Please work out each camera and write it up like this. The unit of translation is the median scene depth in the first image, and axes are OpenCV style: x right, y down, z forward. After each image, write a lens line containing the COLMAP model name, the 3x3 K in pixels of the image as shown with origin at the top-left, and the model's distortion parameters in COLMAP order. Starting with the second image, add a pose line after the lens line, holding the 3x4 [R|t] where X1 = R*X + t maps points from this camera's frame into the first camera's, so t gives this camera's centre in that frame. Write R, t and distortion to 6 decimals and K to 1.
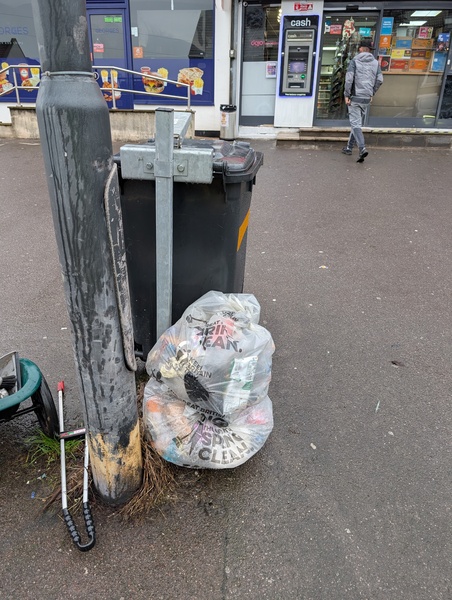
lens RADIAL K [[427.7, 0, 223.7], [0, 427.7, 304.2], [0, 0, 1]] dist [0.018407, -0.014492]
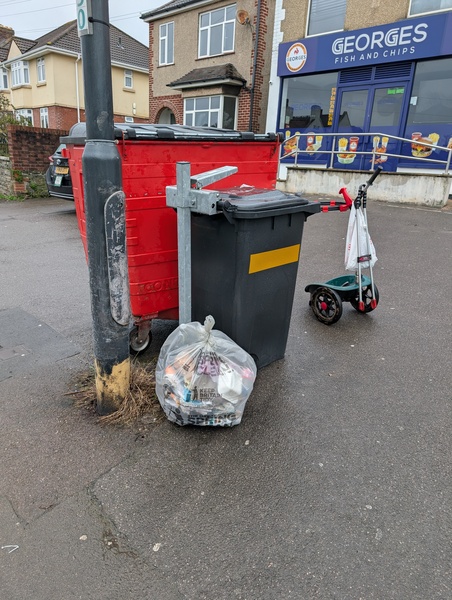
lens RADIAL K [[427.7, 0, 233.1], [0, 427.7, 312.1], [0, 0, 1]] dist [0.018407, -0.014492]
pose [[0.800002, 0.216528, -0.559564, 0.148005], [-0.277141, 0.960516, -0.024546, 0.005885], [0.532155, 0.174715, 0.828423, -0.009317]]
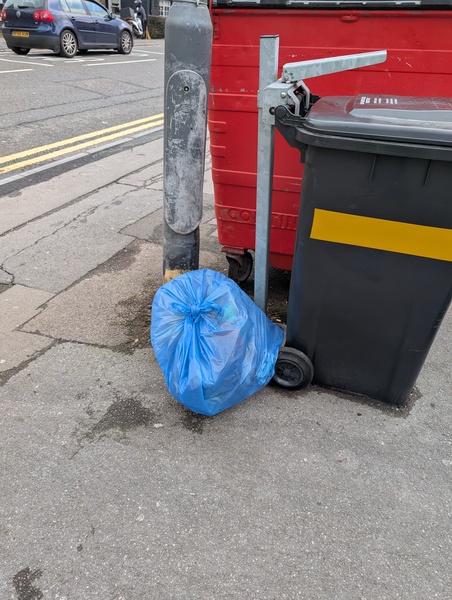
lens RADIAL K [[427.7, 0, 230.7], [0, 427.7, 295.2], [0, 0, 1]] dist [0.018407, -0.014492]
pose [[-0.224161, 0.494395, -0.839836, 0.155964], [-0.477098, 0.695765, 0.536926, -0.081314], [0.849782, 0.521042, 0.079911, 0.178860]]
